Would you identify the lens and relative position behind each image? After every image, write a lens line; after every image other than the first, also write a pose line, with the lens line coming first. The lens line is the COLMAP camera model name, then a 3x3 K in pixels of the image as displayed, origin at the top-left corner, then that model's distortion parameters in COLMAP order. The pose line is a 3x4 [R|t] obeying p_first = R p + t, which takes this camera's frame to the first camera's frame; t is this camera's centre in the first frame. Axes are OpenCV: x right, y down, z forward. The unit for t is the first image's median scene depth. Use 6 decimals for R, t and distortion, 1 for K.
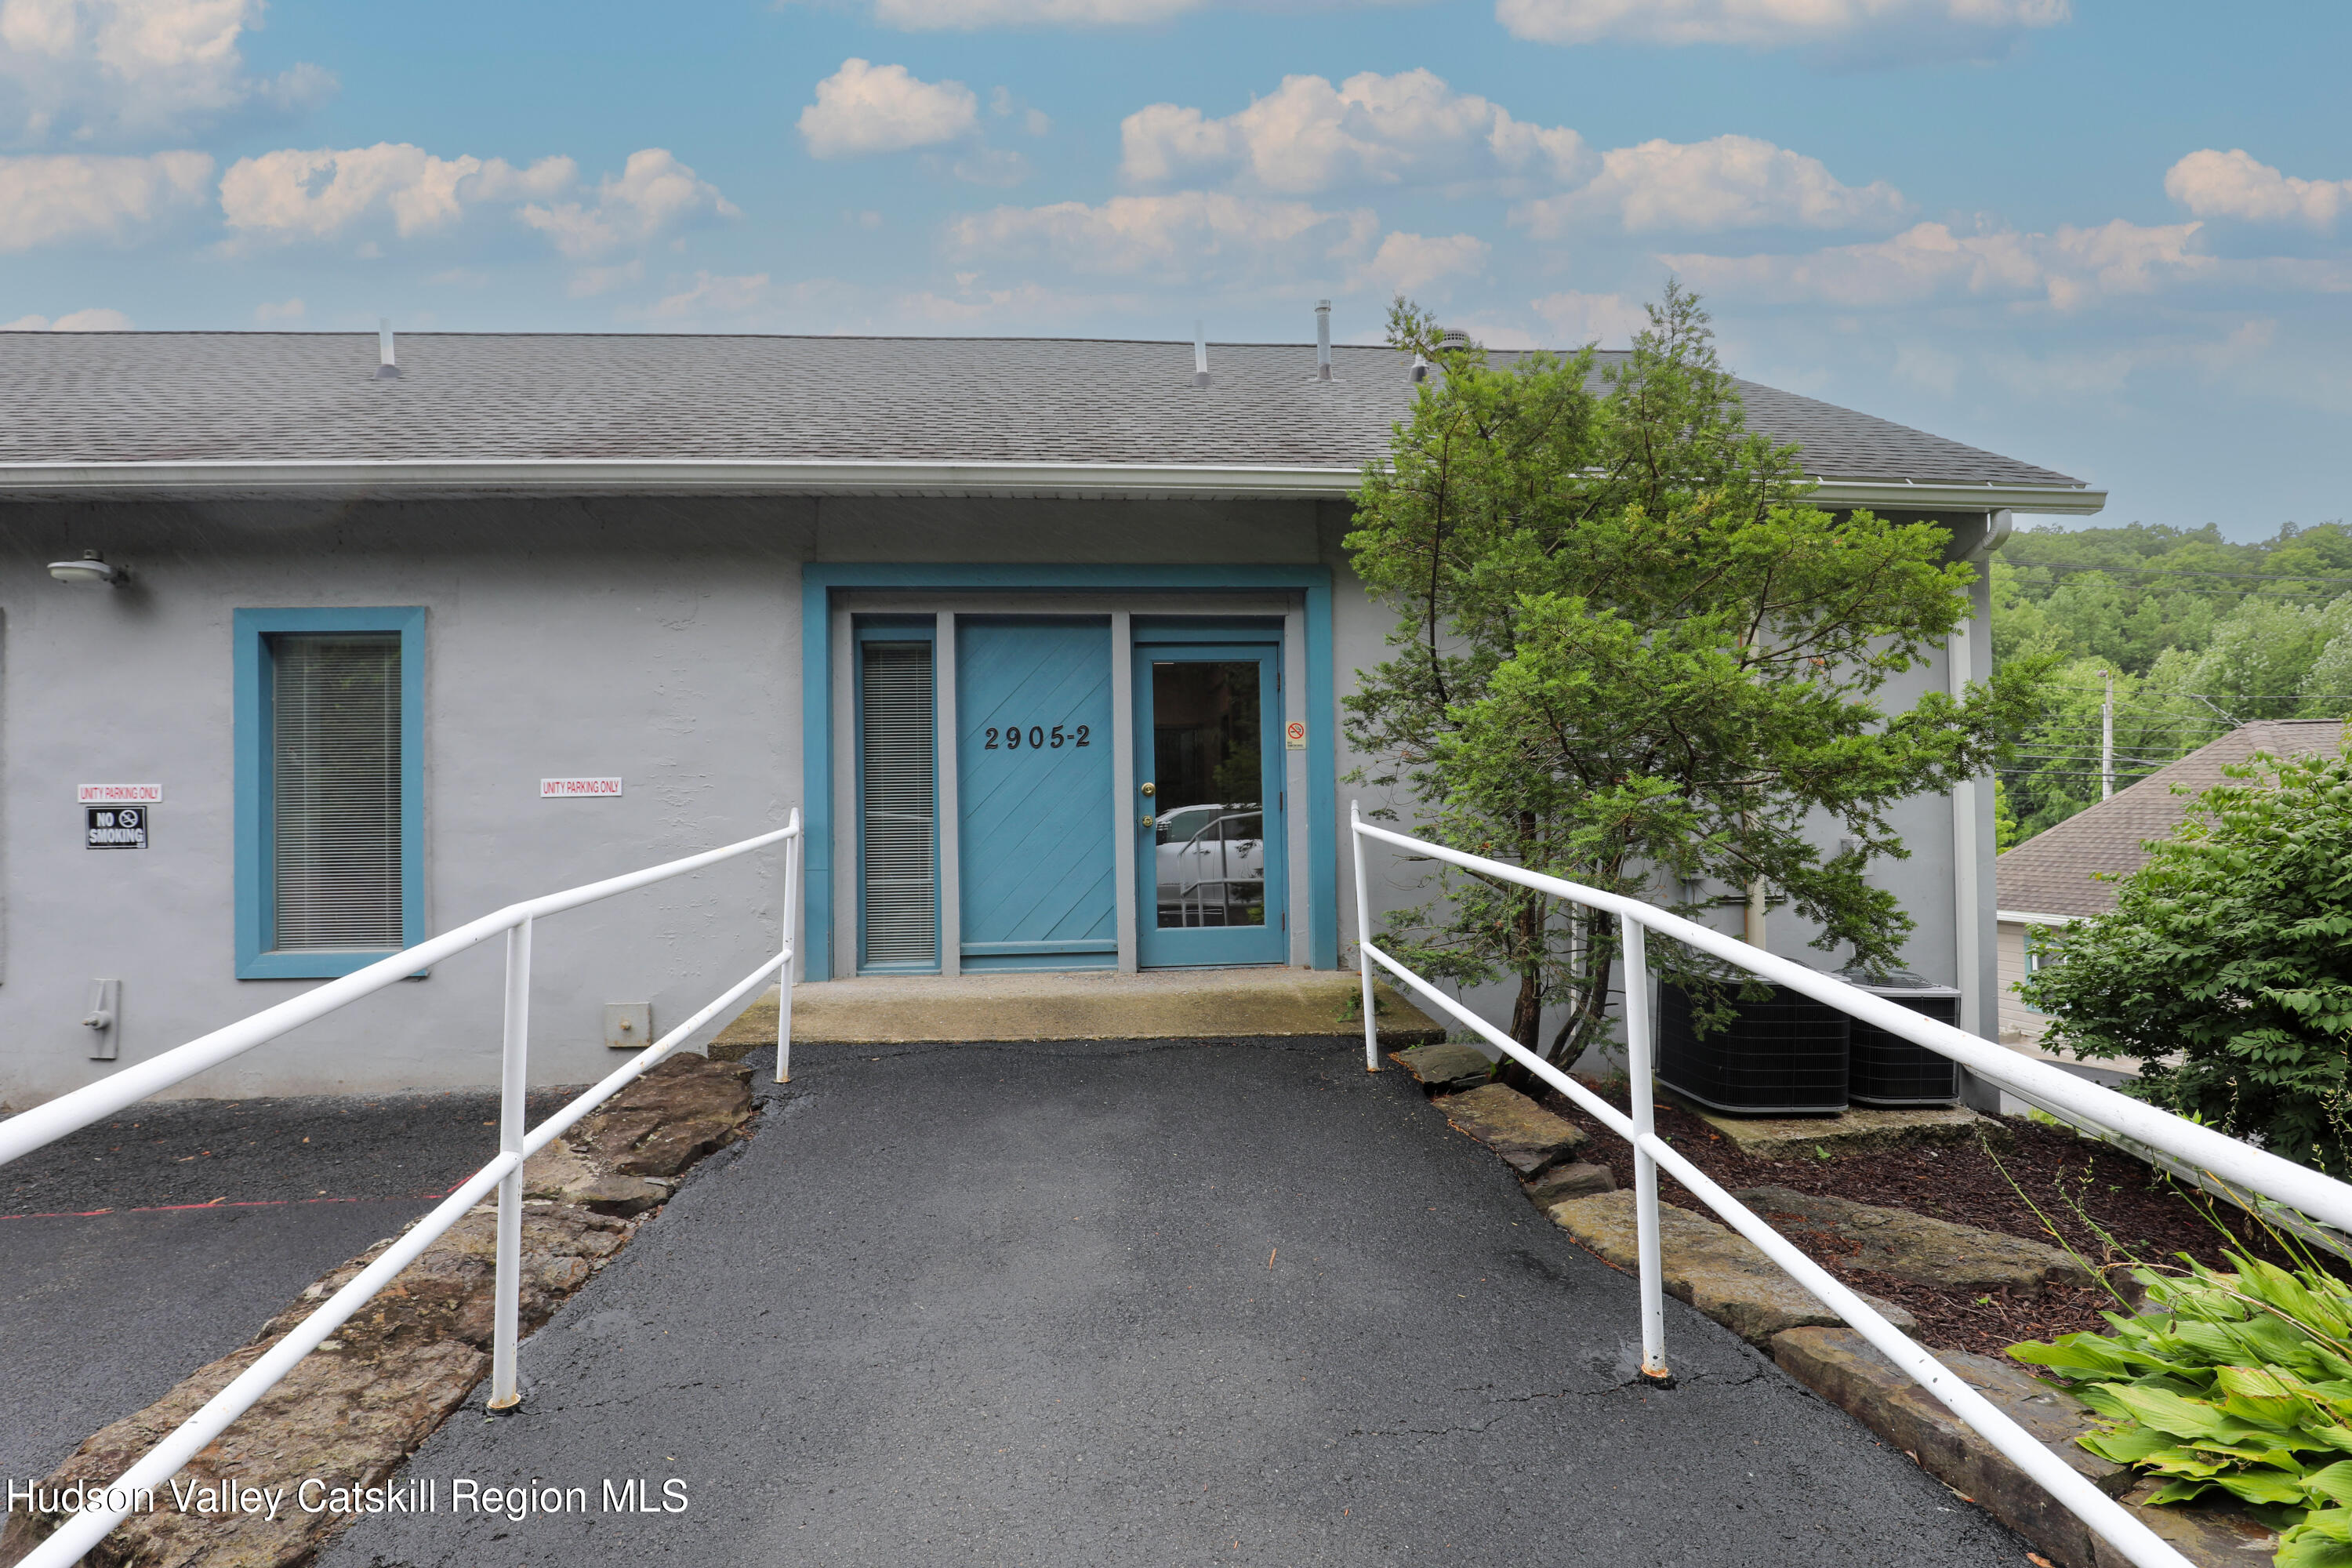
lens RADIAL K [[1063.8, 0, 1173.7], [0, 1063.8, 790.3], [0, 0, 1]] dist [-0.024167, 0.000025]
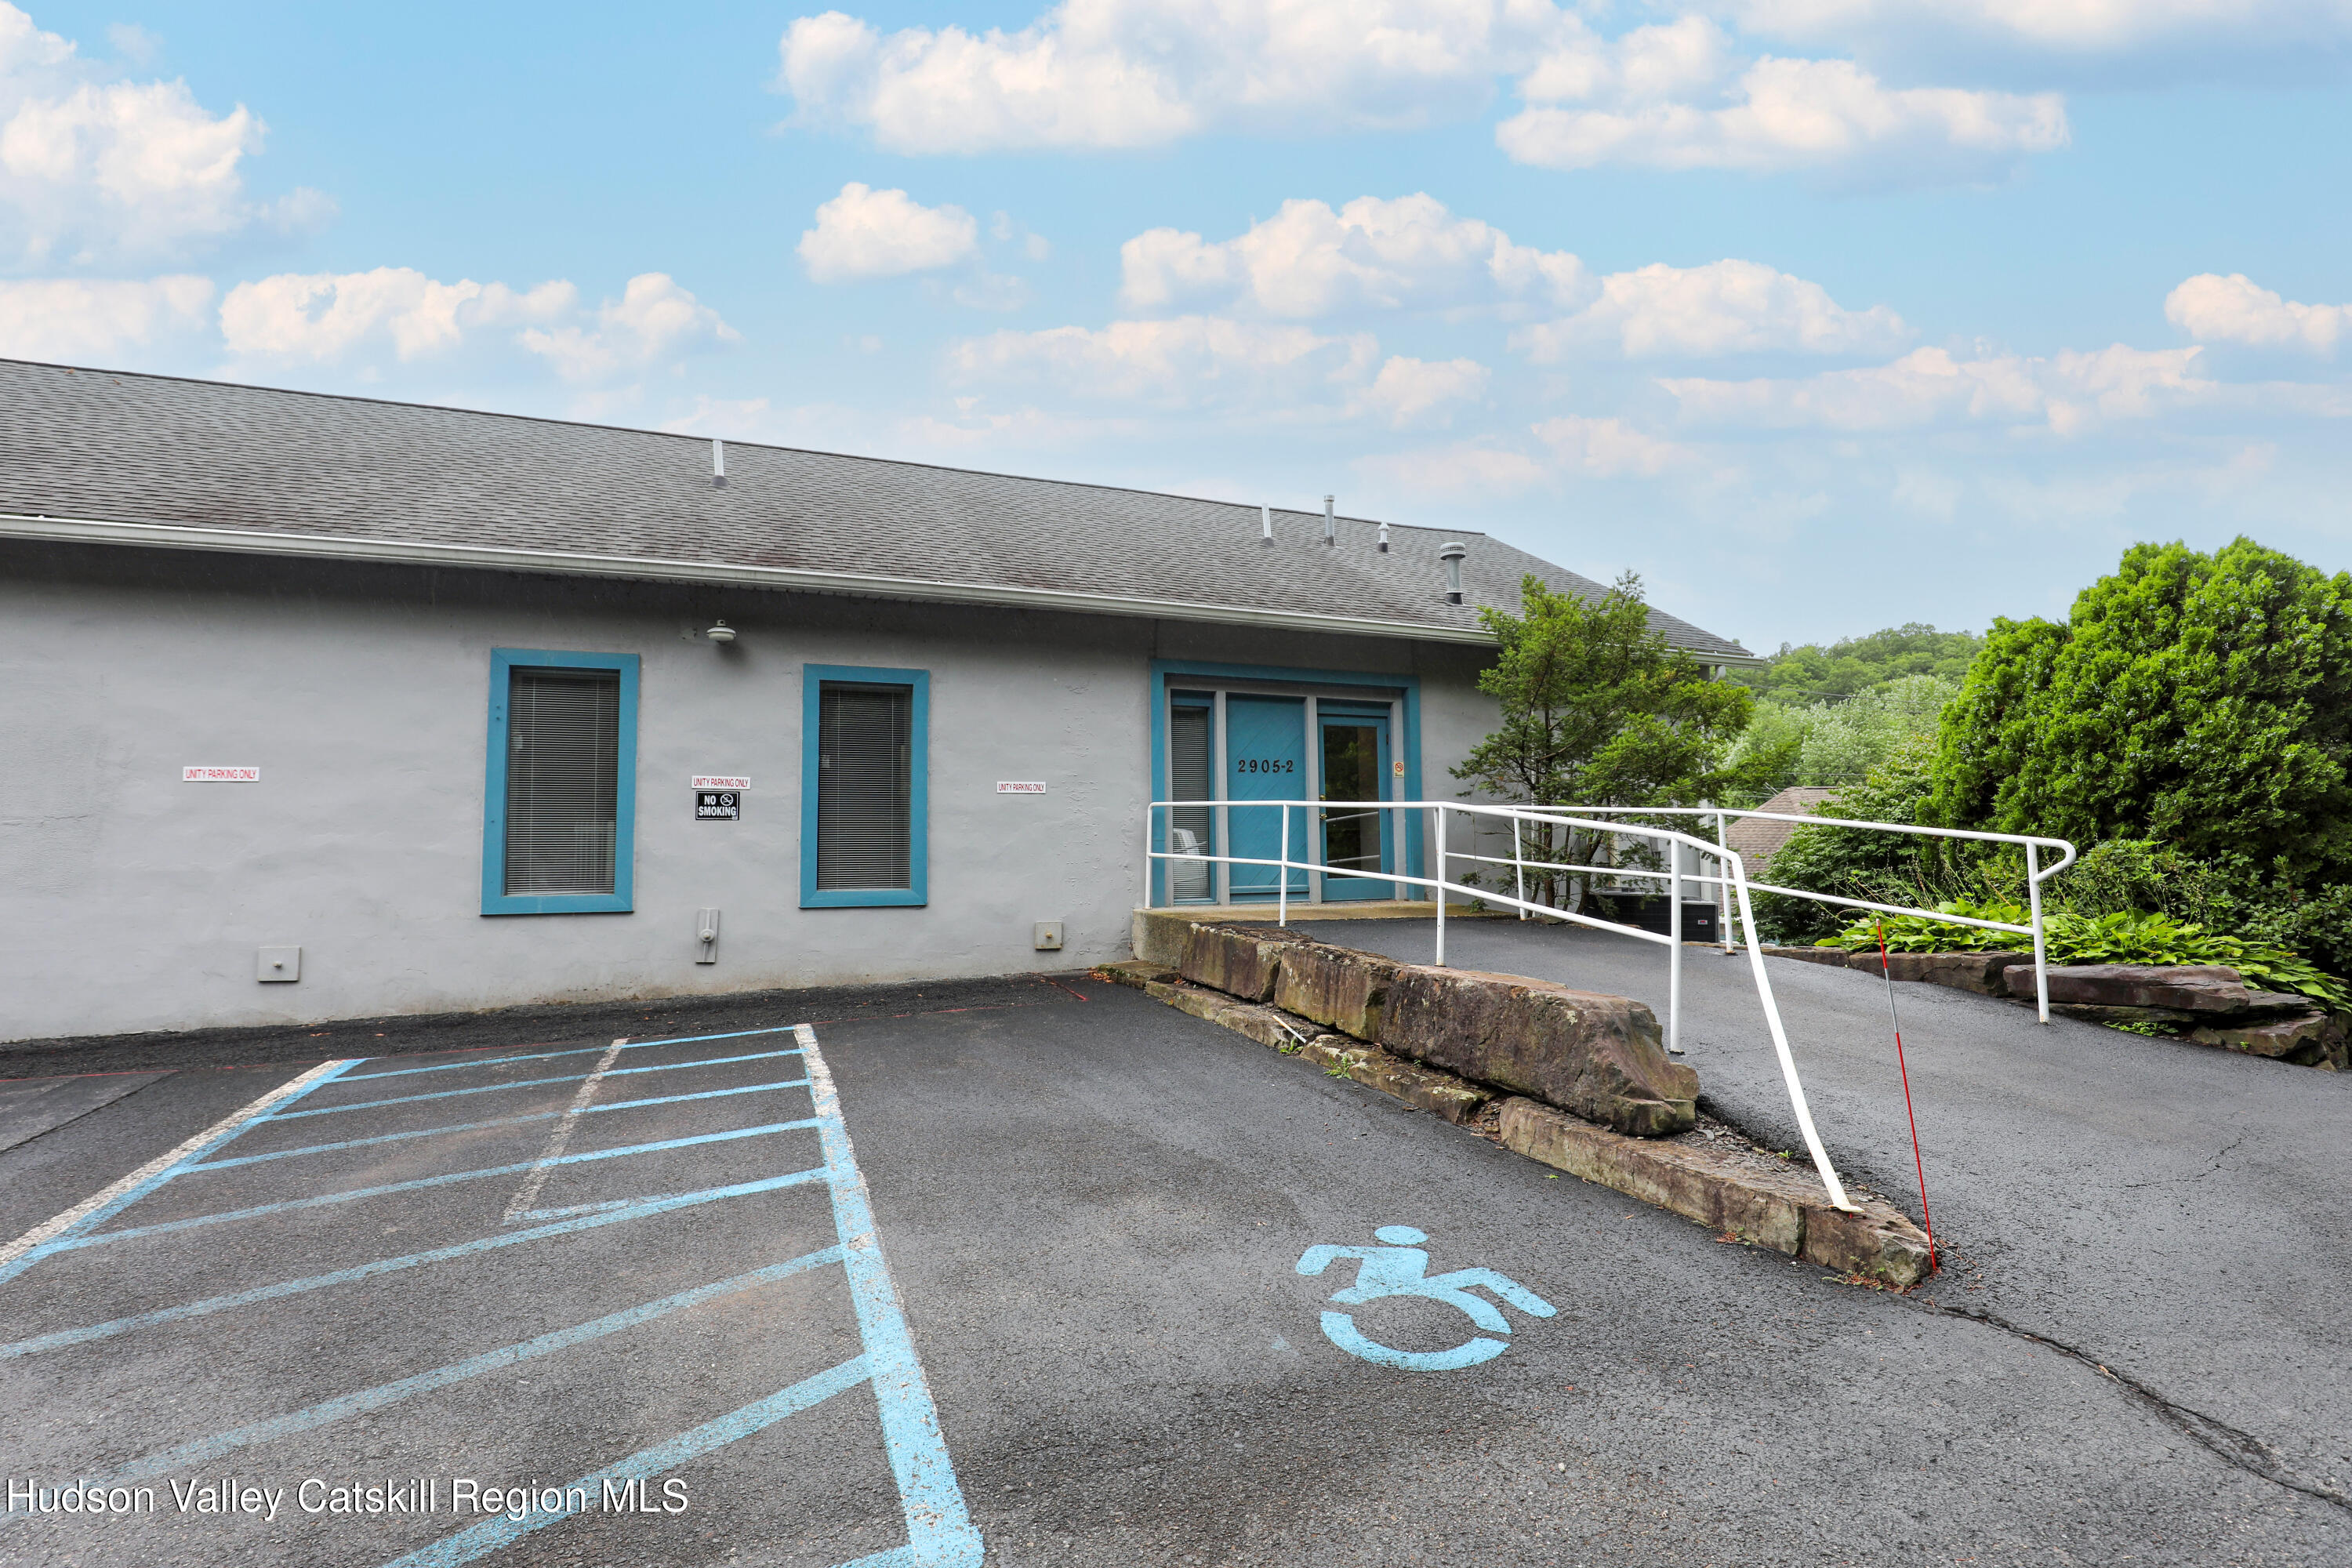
lens RADIAL K [[1063.8, 0, 1177.7], [0, 1063.8, 785.3], [0, 0, 1]] dist [-0.024167, 0.000025]
pose [[0.954696, 0.025114, 0.296523, -0.784855], [-0.008049, 0.998247, -0.058632, 0.084123], [-0.297475, 0.053589, 0.953224, -0.596594]]
